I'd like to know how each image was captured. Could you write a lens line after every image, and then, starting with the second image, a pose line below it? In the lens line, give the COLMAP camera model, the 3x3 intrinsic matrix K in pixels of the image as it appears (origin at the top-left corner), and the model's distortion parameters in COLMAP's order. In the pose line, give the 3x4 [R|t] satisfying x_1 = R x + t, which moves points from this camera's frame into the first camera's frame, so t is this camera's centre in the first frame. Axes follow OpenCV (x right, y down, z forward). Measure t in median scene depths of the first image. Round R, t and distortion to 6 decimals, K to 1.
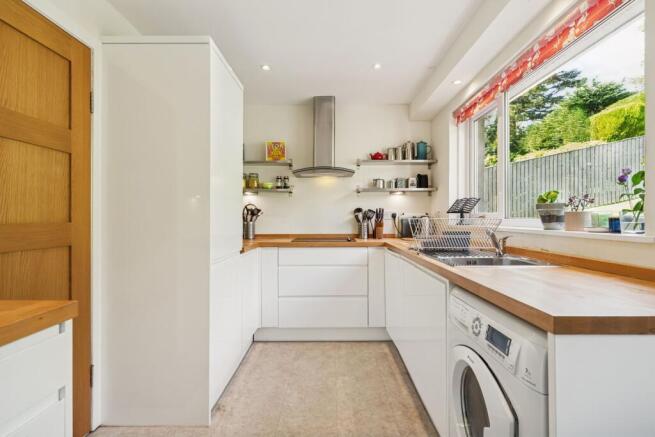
lens RADIAL K [[309.6, 0, 327.4], [0, 309.6, 219.2], [0, 0, 1]] dist [-0.002479, -0.000290]
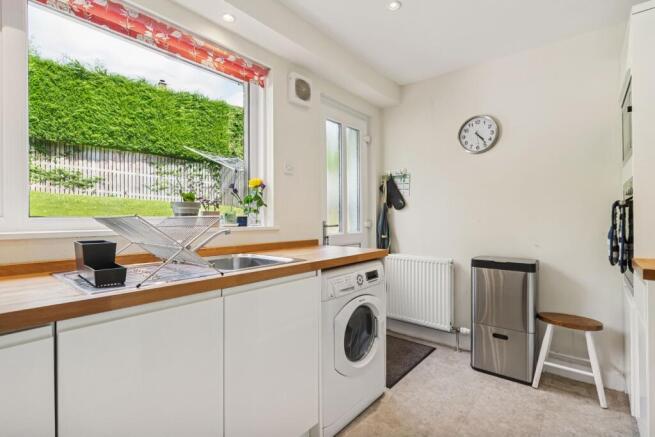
lens RADIAL K [[309.6, 0, 327.6], [0, 309.6, 217.8], [0, 0, 1]] dist [-0.002479, -0.000290]
pose [[-0.765897, 0.003168, 0.642956, -0.321743], [-0.002710, 0.999963, -0.008155, 0.016184], [-0.642958, -0.007989, -0.765860, 1.588636]]
